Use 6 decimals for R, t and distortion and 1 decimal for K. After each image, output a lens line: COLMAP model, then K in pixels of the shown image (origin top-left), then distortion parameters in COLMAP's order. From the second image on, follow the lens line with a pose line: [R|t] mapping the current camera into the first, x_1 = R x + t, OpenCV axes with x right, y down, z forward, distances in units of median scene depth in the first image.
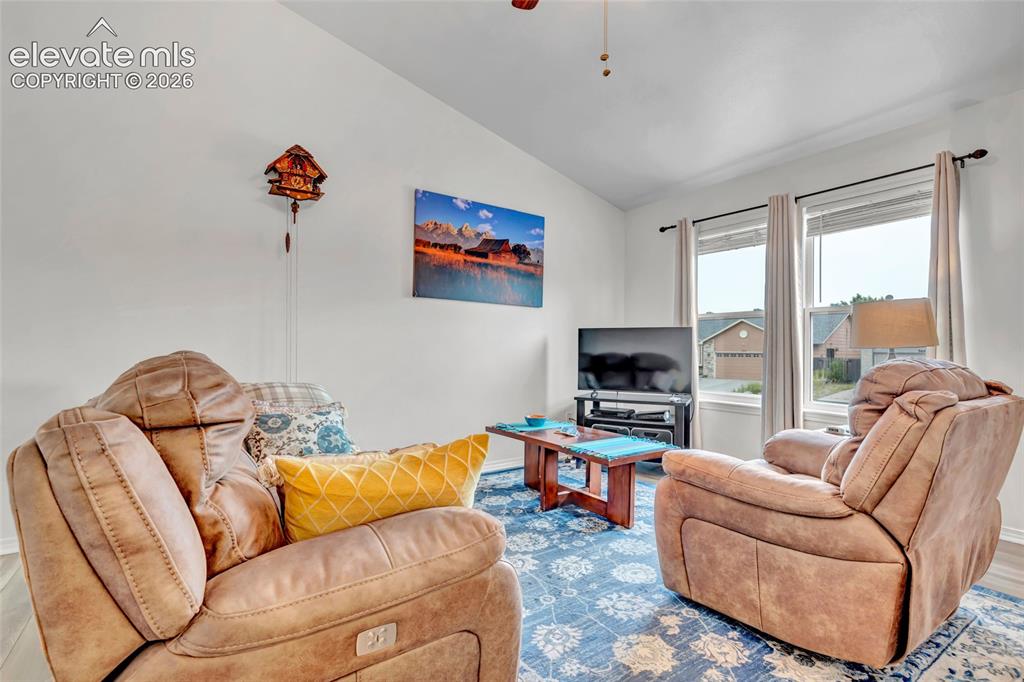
lens RADIAL K [[464.7, 0, 512.7], [0, 464.7, 345.5], [0, 0, 1]] dist [0.011936, 0.000369]
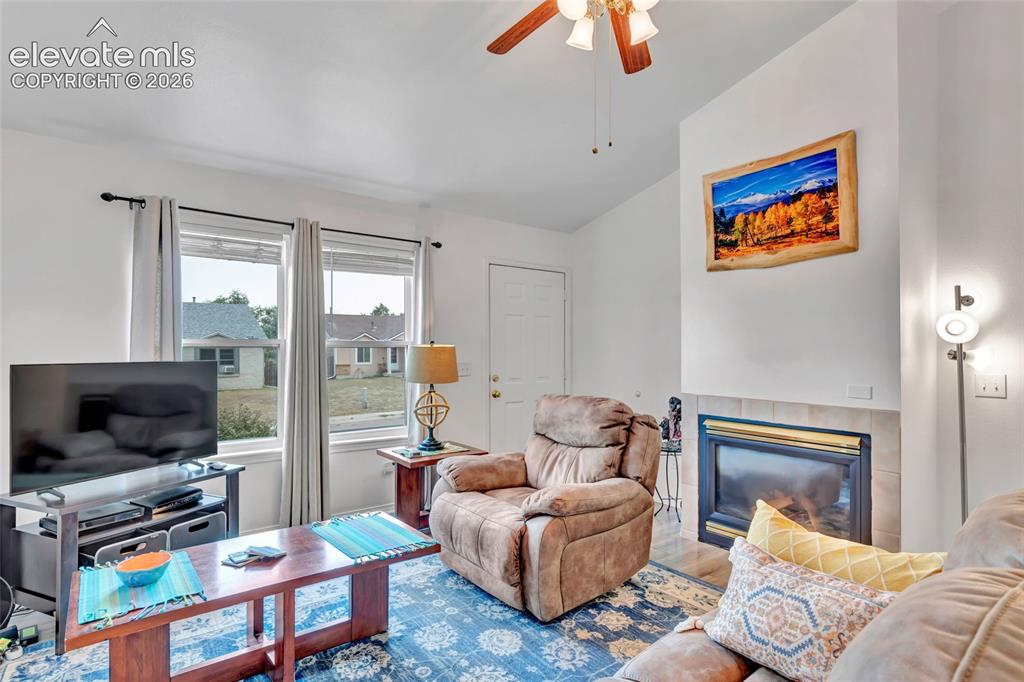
lens RADIAL K [[533.9, 0, 510.2], [0, 533.9, 340.7], [0, 0, 1]] dist [-0.002243, -0.000114]
pose [[-0.045522, 0.008079, 0.998931, -0.500378], [-0.003471, 0.999960, -0.008245, -0.069560], [-0.998957, -0.003843, -0.045492, 0.622337]]
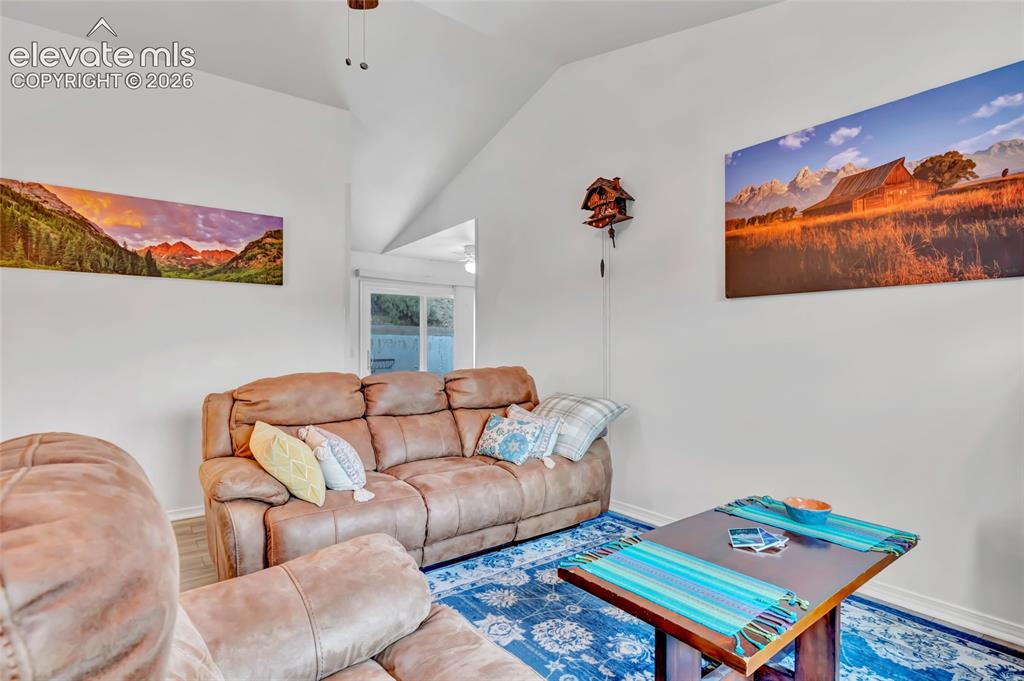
lens RADIAL K [[514.3, 0, 515.3], [0, 514.3, 345.2], [0, 0, 1]] dist [-0.000492, 0.000075]
pose [[0.054390, -0.019578, -0.998328, 0.590865], [0.003287, 0.999806, -0.019428, -0.015731], [0.998514, -0.002224, 0.054444, 0.615218]]
